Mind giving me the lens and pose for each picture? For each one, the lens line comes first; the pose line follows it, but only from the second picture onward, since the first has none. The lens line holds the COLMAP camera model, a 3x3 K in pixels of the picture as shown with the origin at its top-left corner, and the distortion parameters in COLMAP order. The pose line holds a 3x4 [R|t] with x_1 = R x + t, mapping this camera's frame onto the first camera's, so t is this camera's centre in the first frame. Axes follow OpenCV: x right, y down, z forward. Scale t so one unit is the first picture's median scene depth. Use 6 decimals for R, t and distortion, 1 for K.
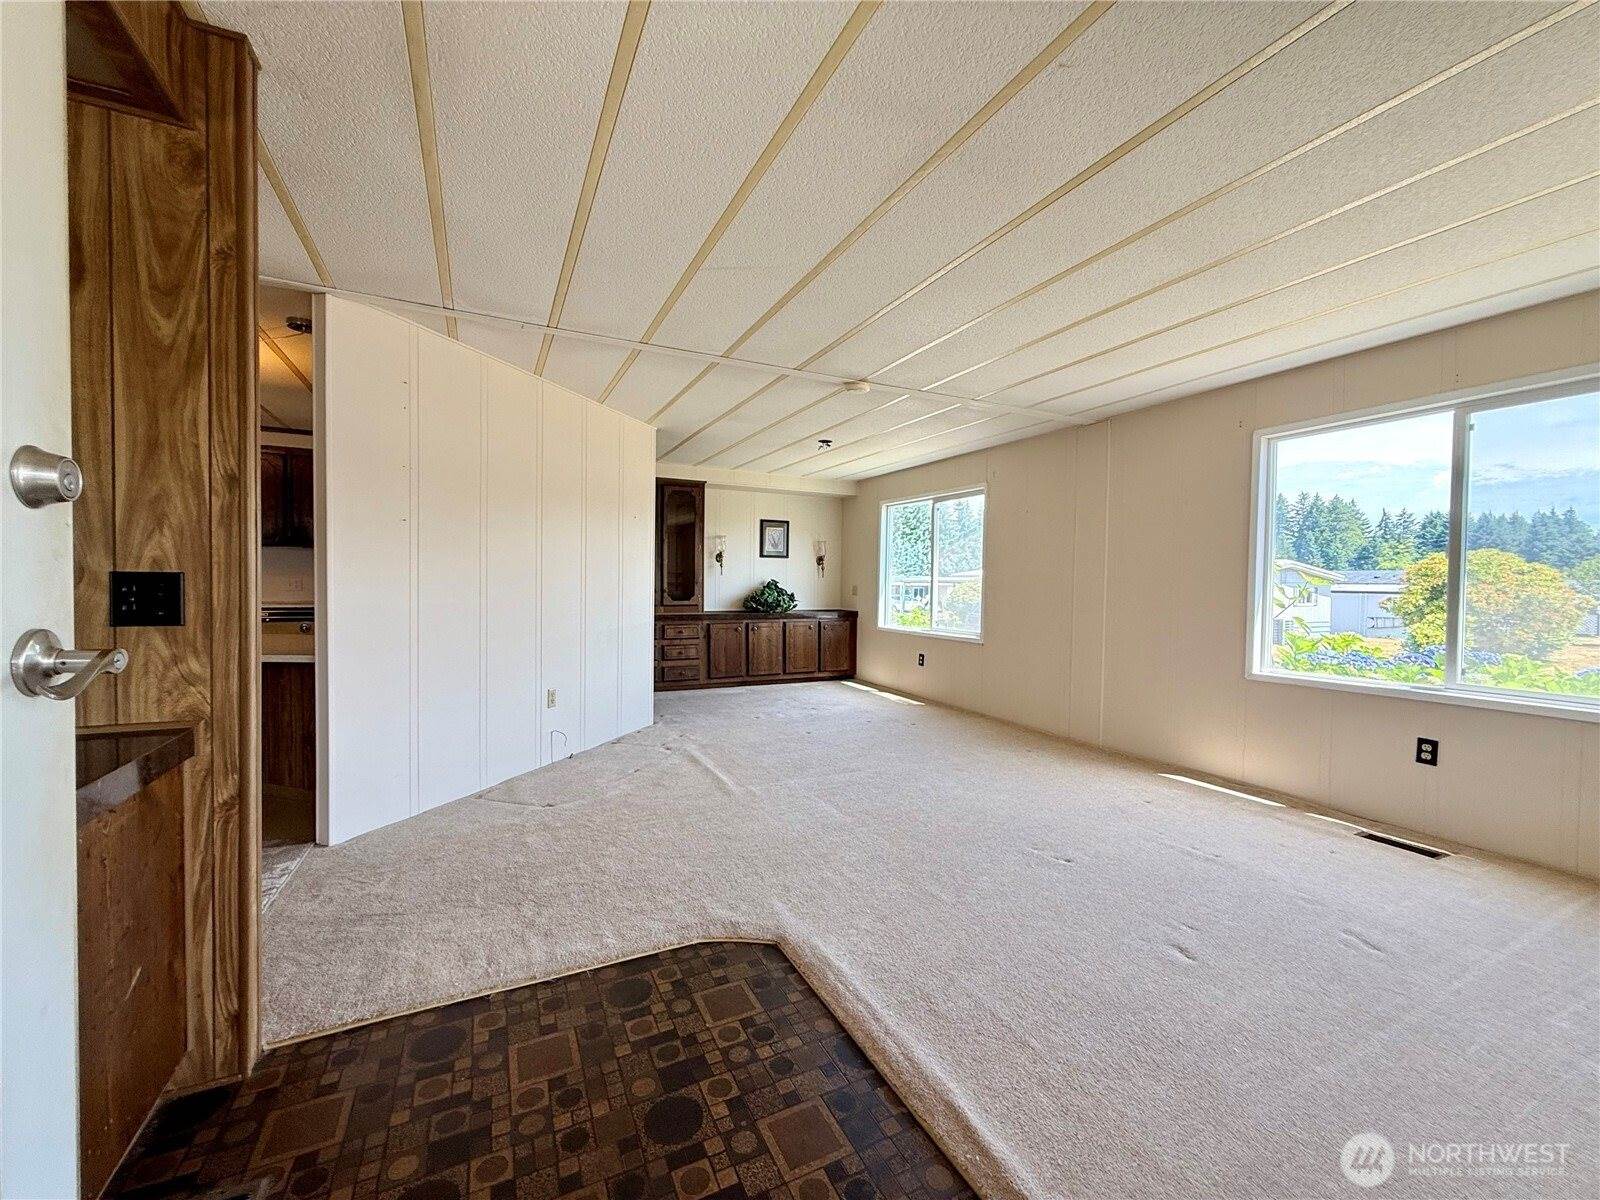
lens RADIAL K [[640.2, 0, 796.0], [0, 640.2, 599.0], [0, 0, 1]] dist [0.000825, 0.000028]
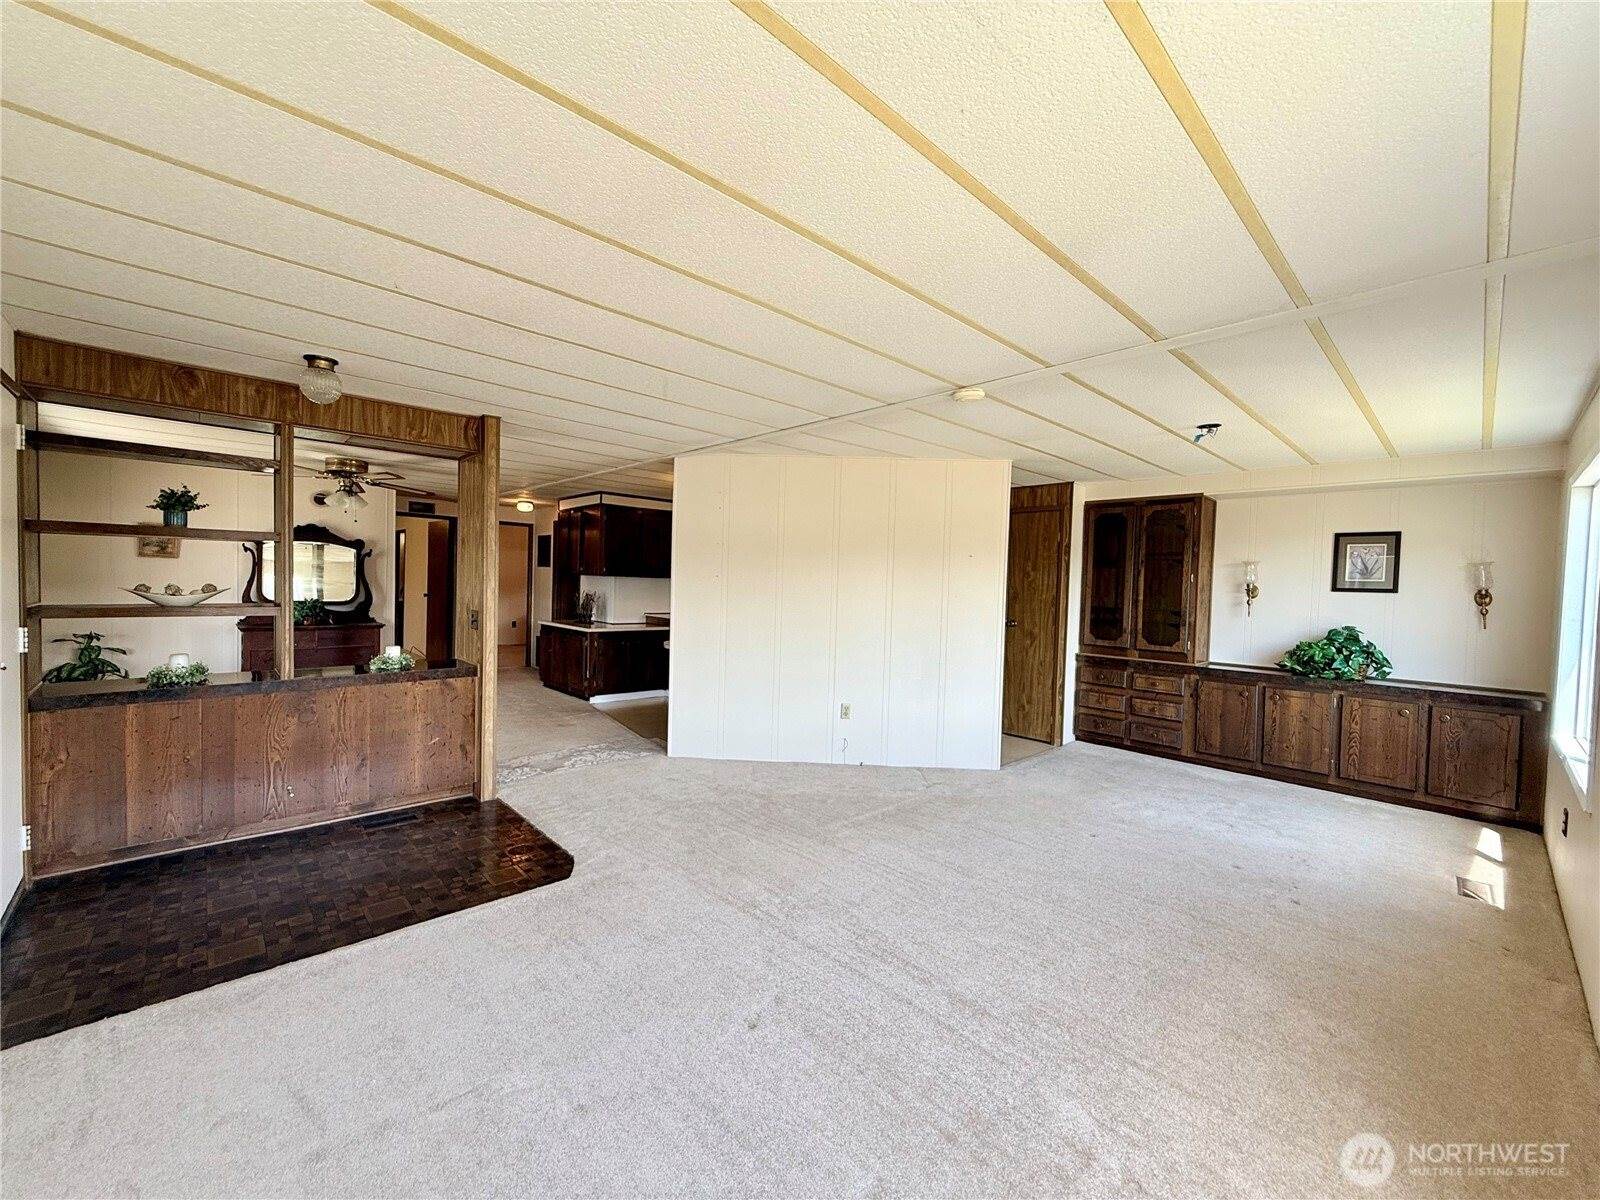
lens RADIAL K [[640.2, 0, 796.0], [0, 640.2, 599.0], [0, 0, 1]] dist [0.000825, 0.000028]
pose [[0.290951, 0.021885, -0.956488, 0.431064], [-0.049813, 0.998729, 0.007699, -0.037226], [0.955440, 0.045406, 0.291671, 0.303415]]
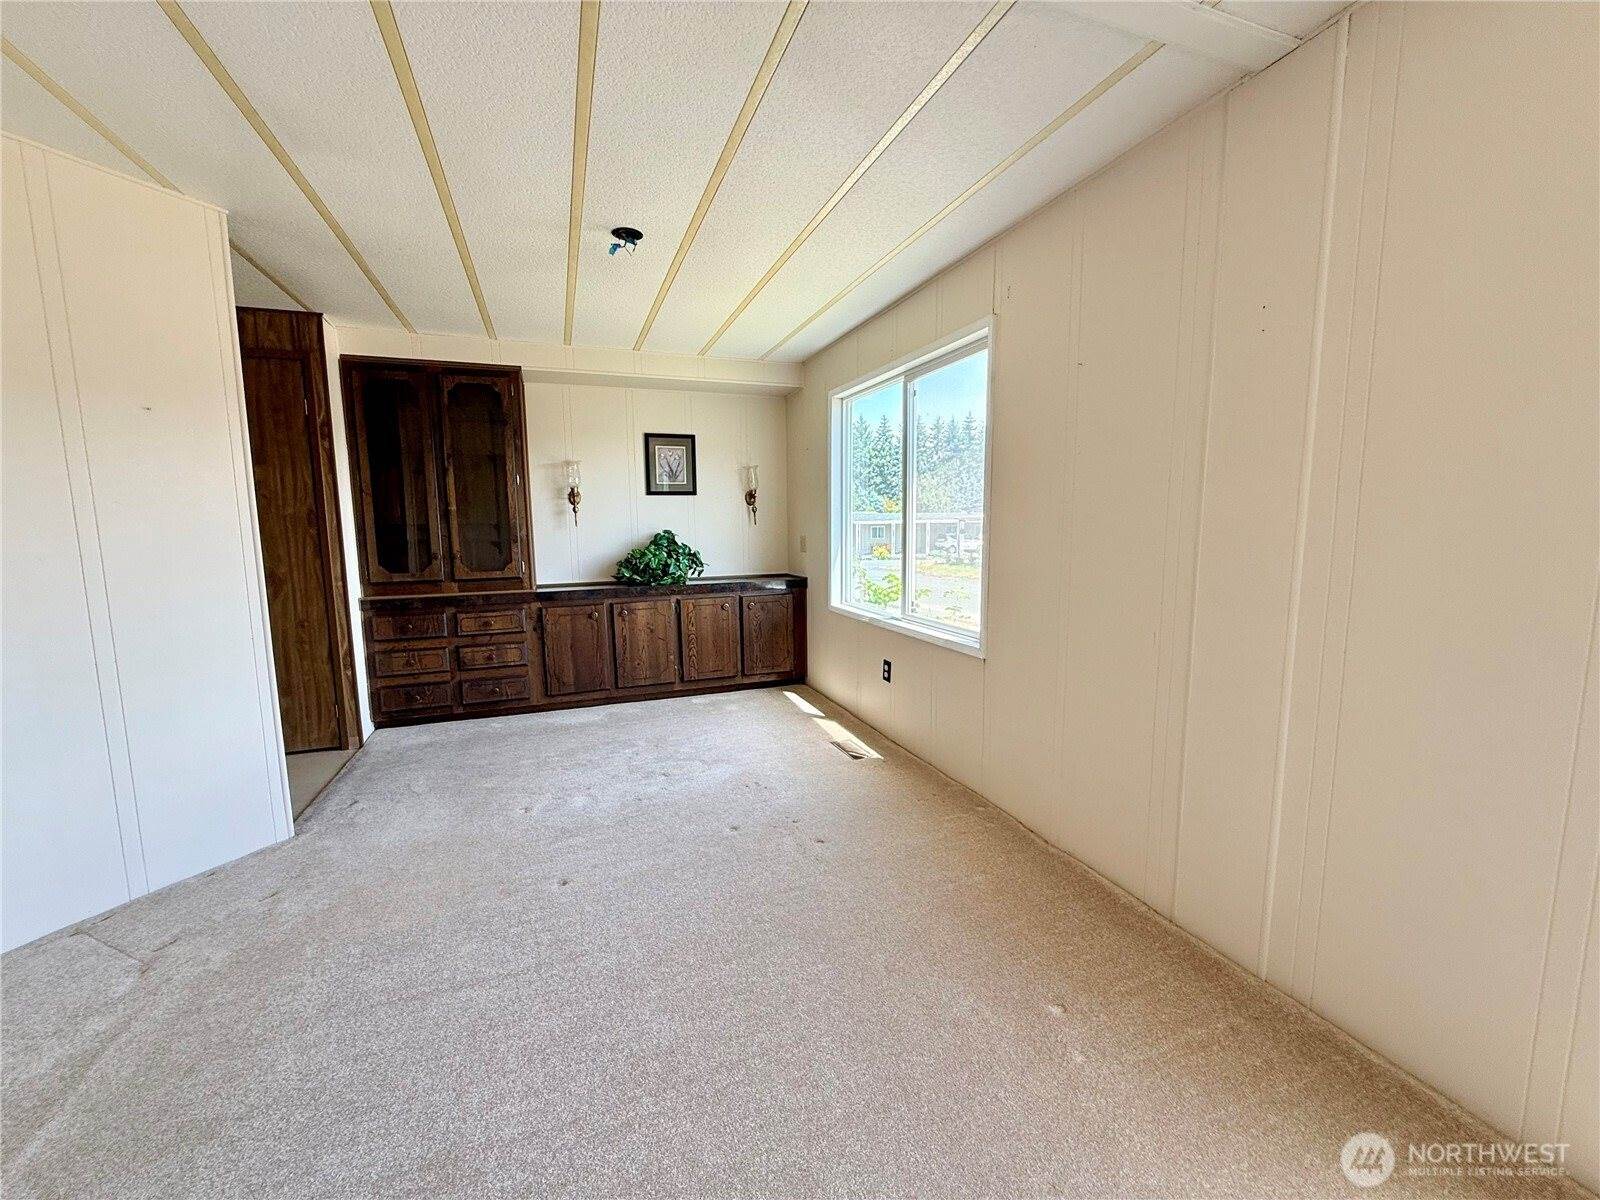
lens RADIAL K [[640.2, 0, 796.0], [0, 640.2, 599.0], [0, 0, 1]] dist [0.000825, 0.000028]
pose [[0.994636, -0.013884, -0.102501, 0.159869], [0.023317, 0.995540, 0.091409, -0.018717], [0.100775, -0.093308, 0.990524, 0.405103]]
